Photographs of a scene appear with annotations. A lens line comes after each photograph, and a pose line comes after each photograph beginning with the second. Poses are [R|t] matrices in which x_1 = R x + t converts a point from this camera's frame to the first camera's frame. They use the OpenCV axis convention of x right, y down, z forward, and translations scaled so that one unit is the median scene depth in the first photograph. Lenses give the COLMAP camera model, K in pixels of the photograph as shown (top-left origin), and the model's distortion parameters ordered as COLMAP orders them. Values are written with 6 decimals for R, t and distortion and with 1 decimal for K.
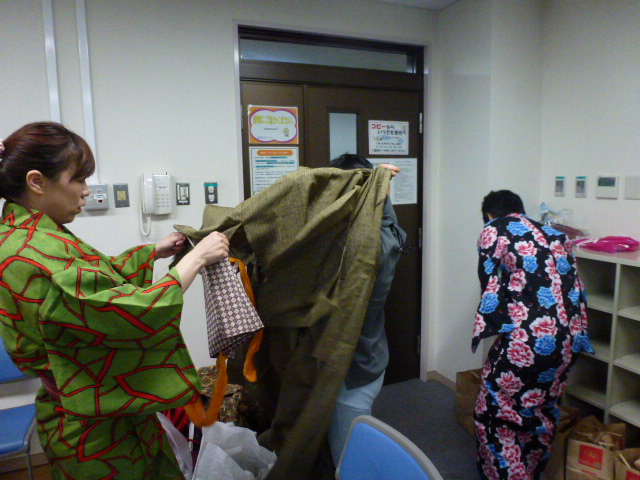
lens RADIAL K [[453.5, 0, 320.2], [0, 453.5, 247.5], [0, 0, 1]] dist [-0.068058, 0.036423]
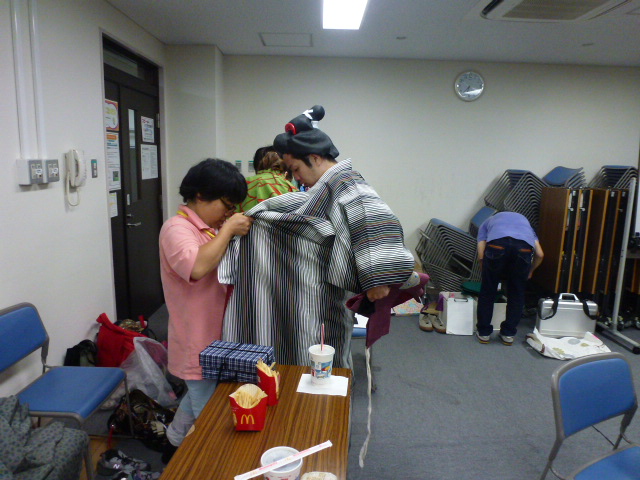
lens RADIAL K [[453.5, 0, 320.2], [0, 453.5, 247.5], [0, 0, 1]] dist [-0.068058, 0.036423]
pose [[0.386871, -0.154368, 0.909121, -1.041856], [0.117238, 0.986122, 0.117552, 0.015433], [-0.914651, 0.061106, 0.399600, -0.010957]]
